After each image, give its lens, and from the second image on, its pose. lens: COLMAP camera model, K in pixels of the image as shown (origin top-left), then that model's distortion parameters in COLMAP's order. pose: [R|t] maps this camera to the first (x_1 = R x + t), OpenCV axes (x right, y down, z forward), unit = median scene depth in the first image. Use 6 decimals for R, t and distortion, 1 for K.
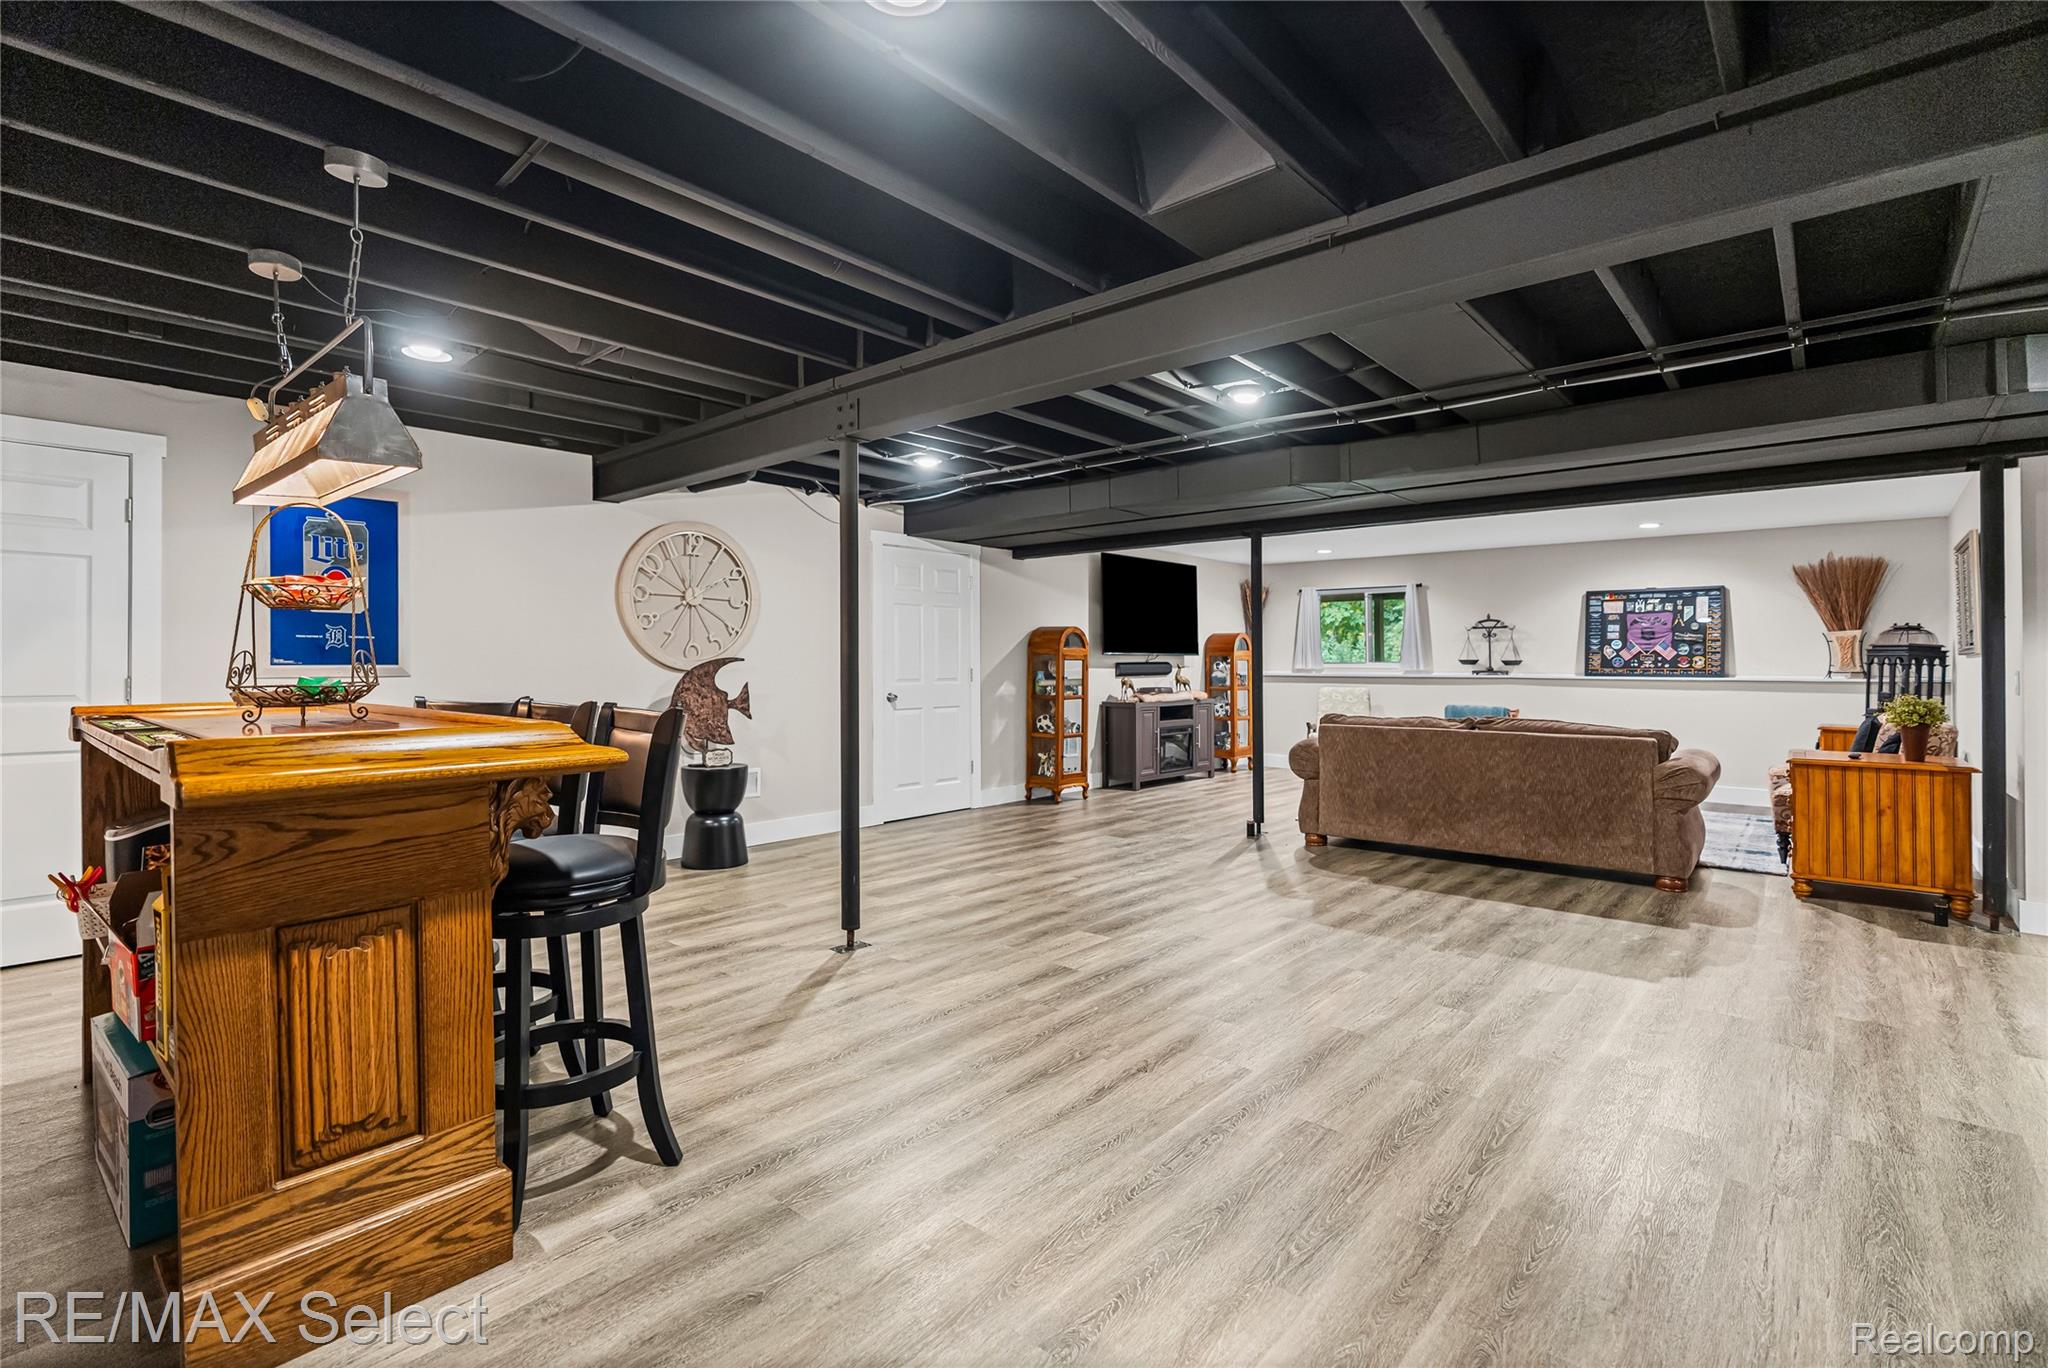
lens RADIAL K [[963.1, 0, 1022.6], [0, 963.1, 670.2], [0, 0, 1]] dist [-0.004442, 0.003946]
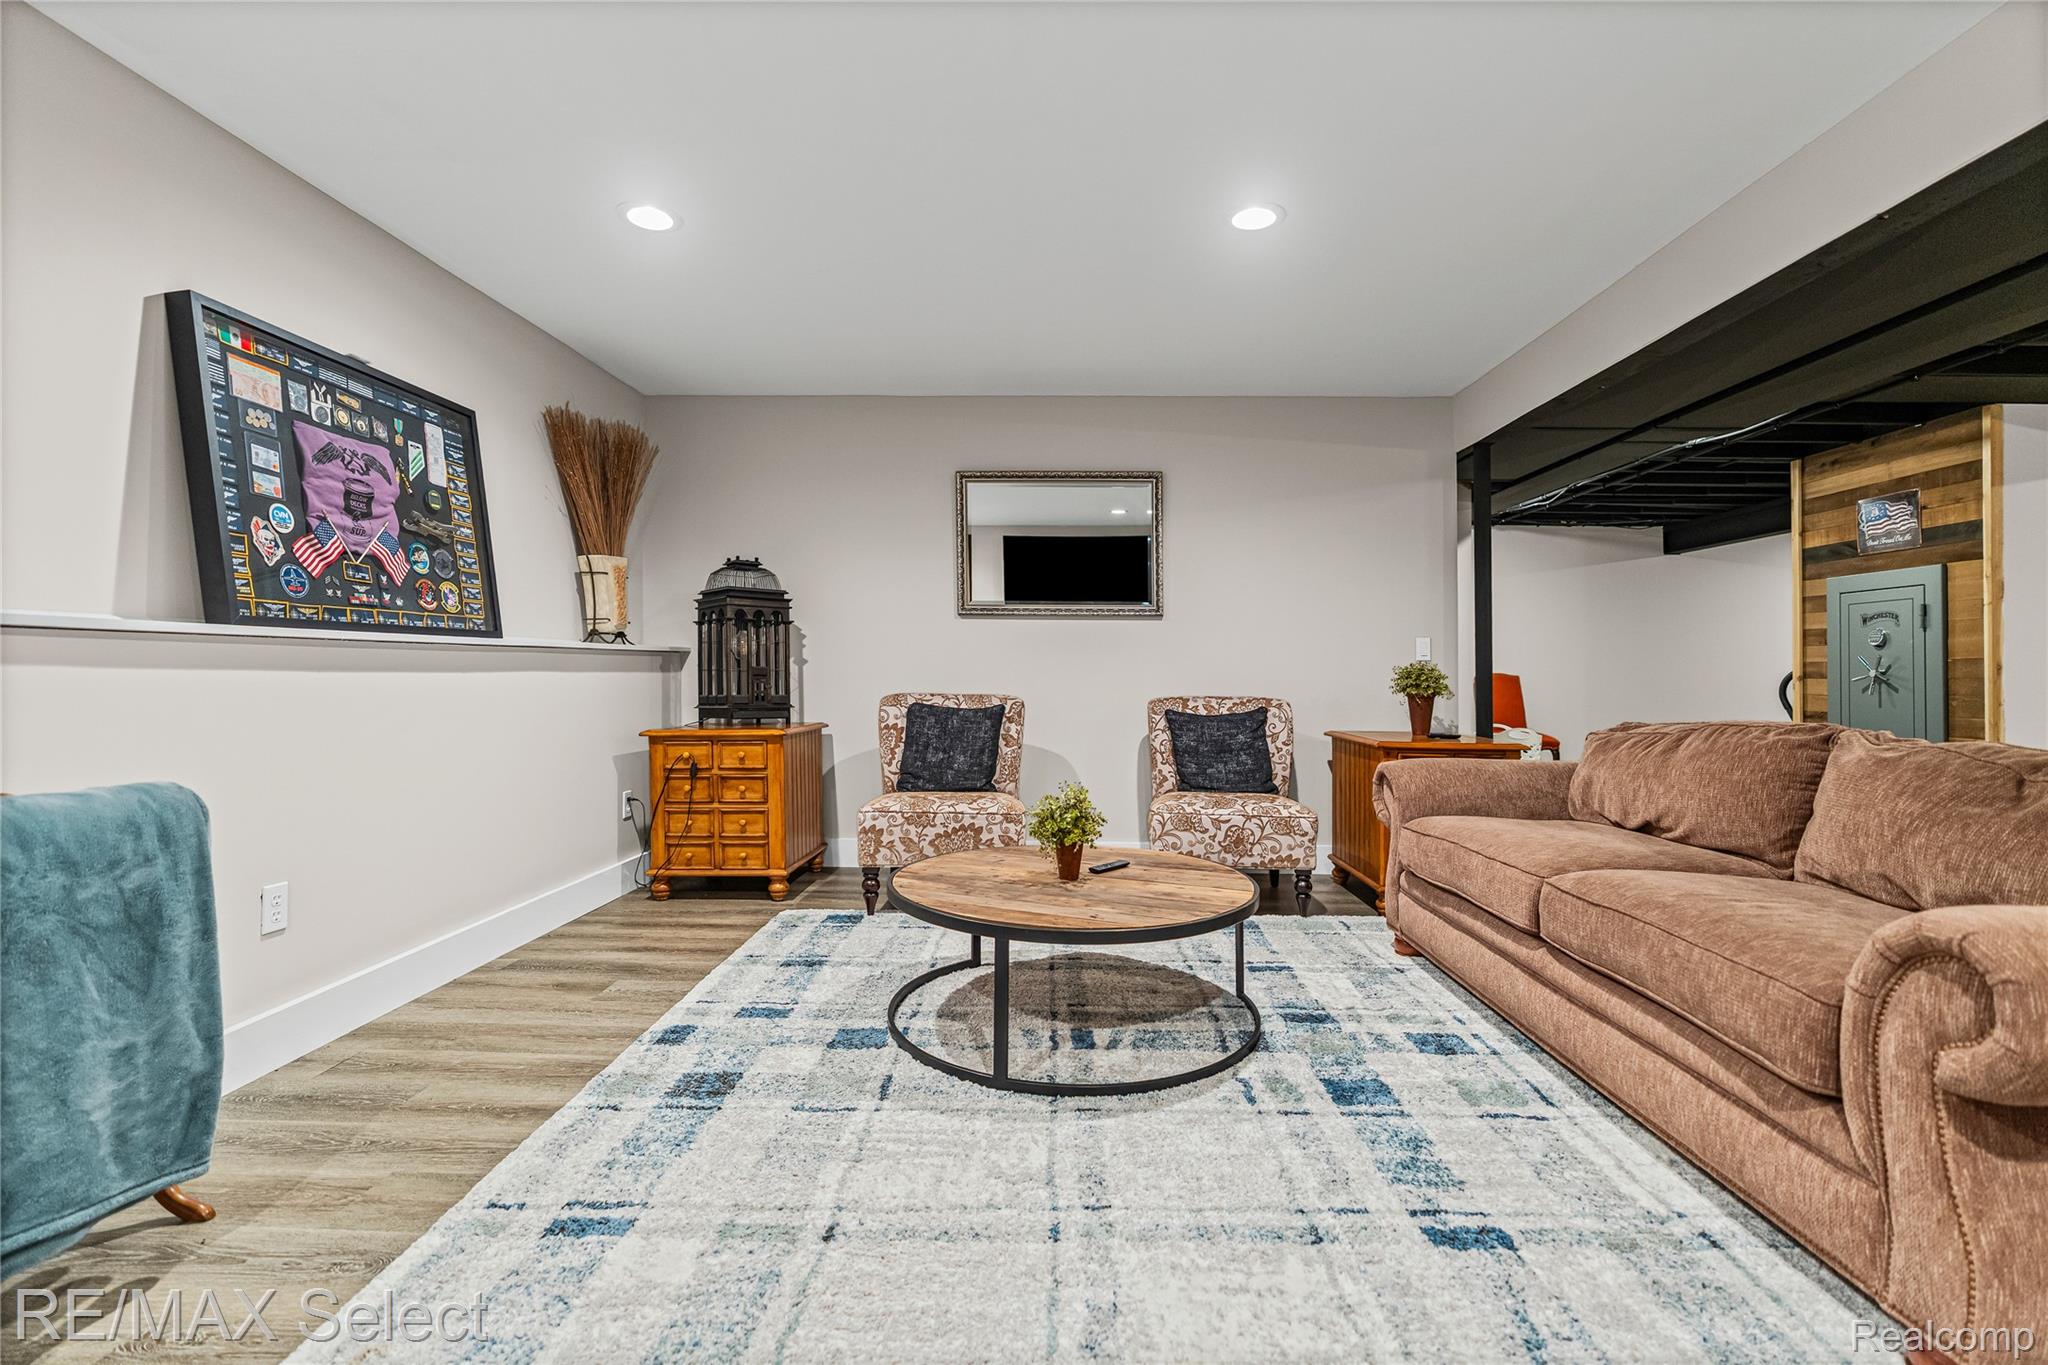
lens RADIAL K [[963.1, 0, 1050.7], [0, 963.1, 654.2], [0, 0, 1]] dist [-0.004442, 0.003946]
pose [[-0.643647, 0.010868, 0.765245, 0.258372], [0.006322, 0.999941, -0.008884, 0.018111], [-0.765296, -0.000881, -0.643678, 1.035130]]
